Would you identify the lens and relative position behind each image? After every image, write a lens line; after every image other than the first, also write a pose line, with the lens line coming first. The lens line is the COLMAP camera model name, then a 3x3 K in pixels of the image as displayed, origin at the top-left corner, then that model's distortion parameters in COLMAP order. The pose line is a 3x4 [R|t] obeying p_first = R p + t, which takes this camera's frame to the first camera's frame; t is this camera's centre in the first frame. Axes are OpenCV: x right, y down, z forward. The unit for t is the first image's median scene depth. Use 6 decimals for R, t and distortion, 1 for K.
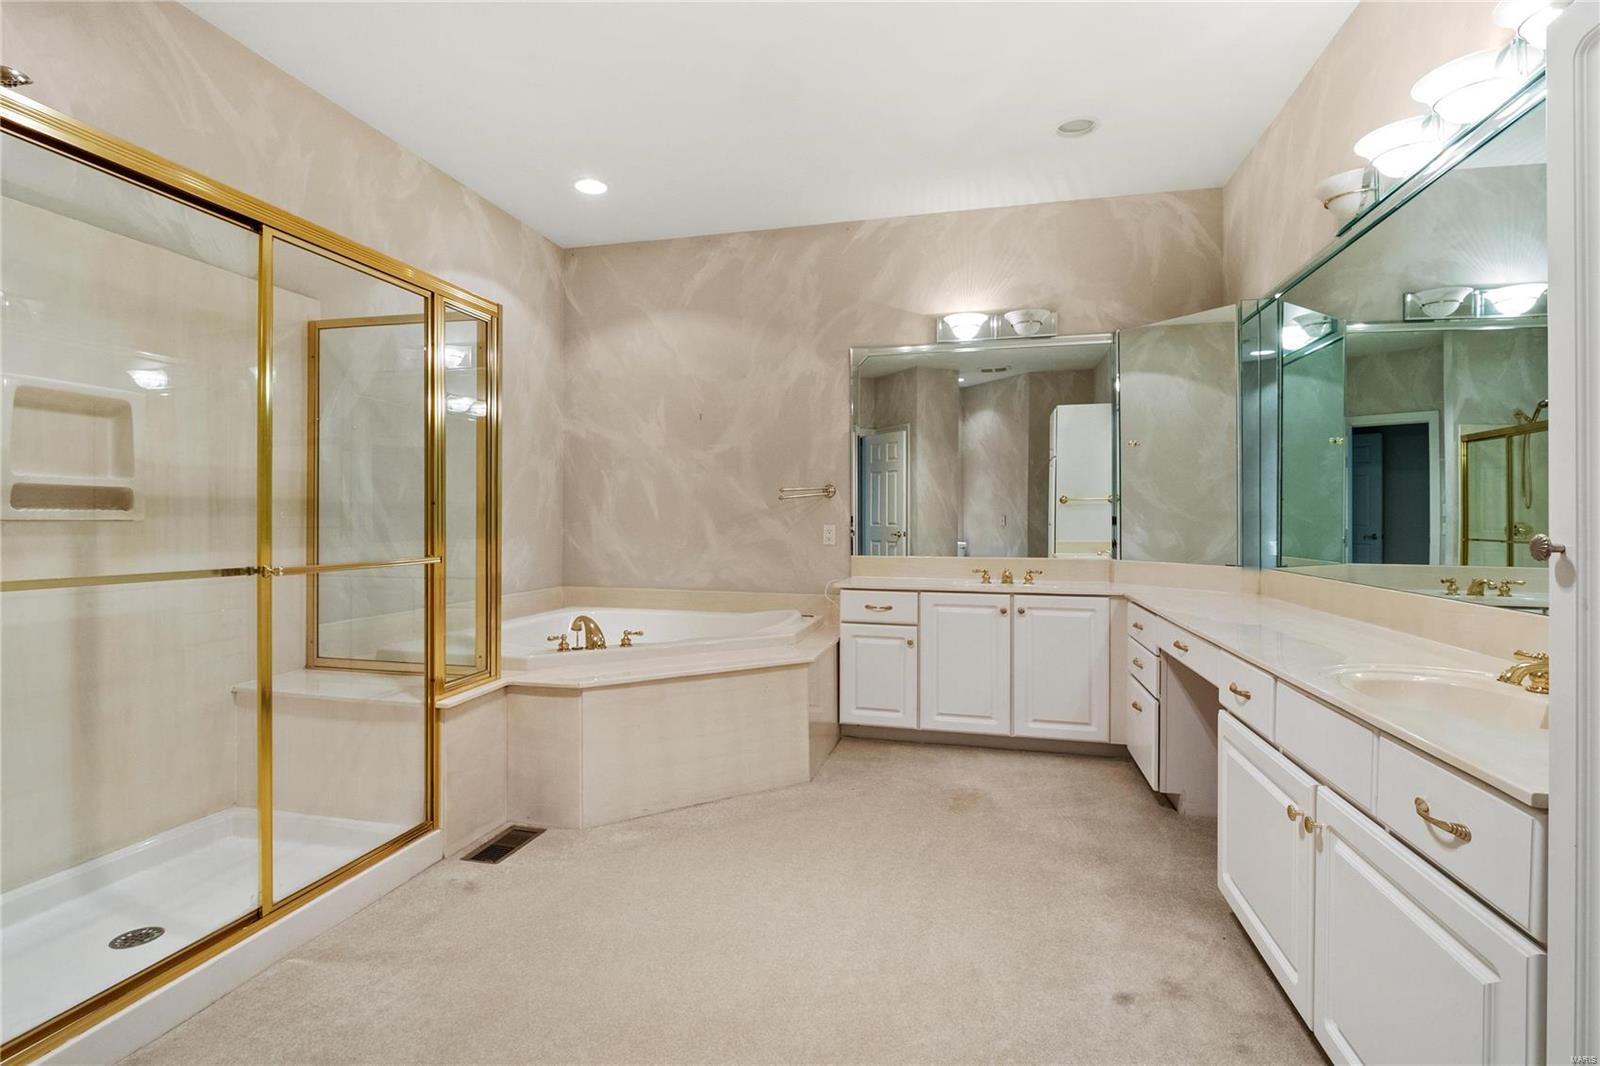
lens RADIAL K [[763.8, 0, 781.7], [0, 763.8, 522.8], [0, 0, 1]] dist [-0.001612, -0.010812]
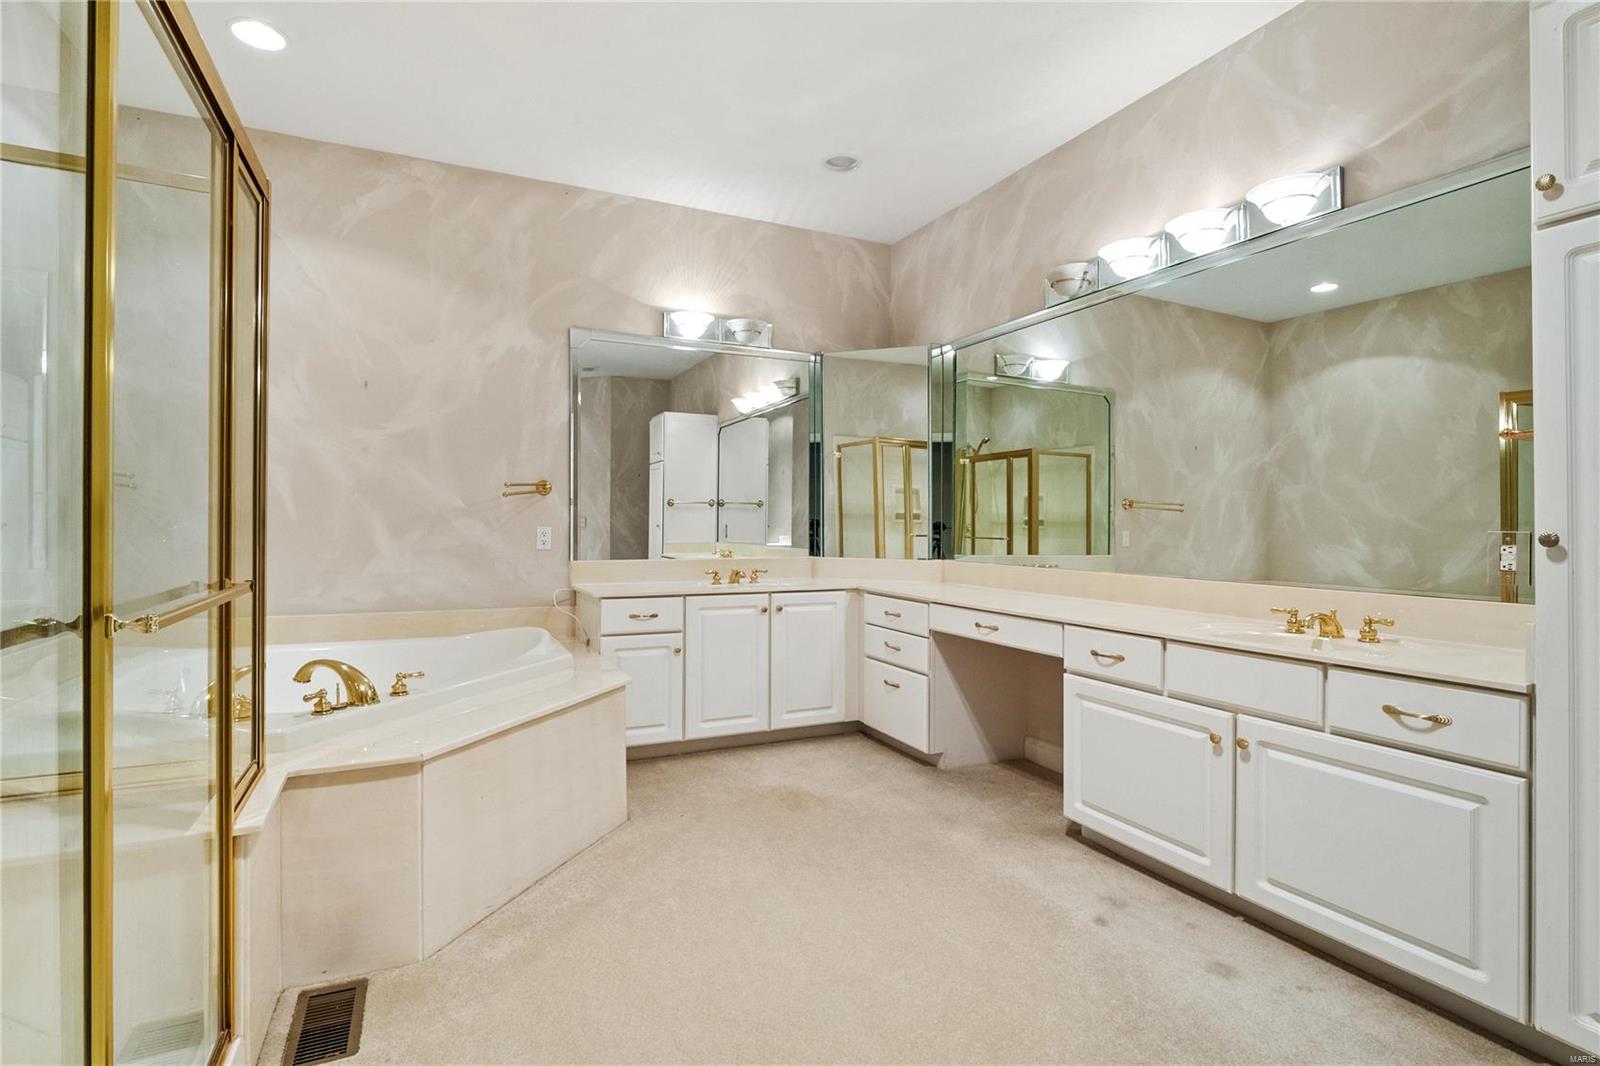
lens RADIAL K [[763.8, 0, 781.7], [0, 763.8, 522.8], [0, 0, 1]] dist [-0.001612, -0.010812]
pose [[0.775298, 0.001328, 0.631594, -0.330282], [-0.000810, 0.999999, -0.001108, -0.000739], [-0.631595, 0.000347, 0.775299, 0.181901]]
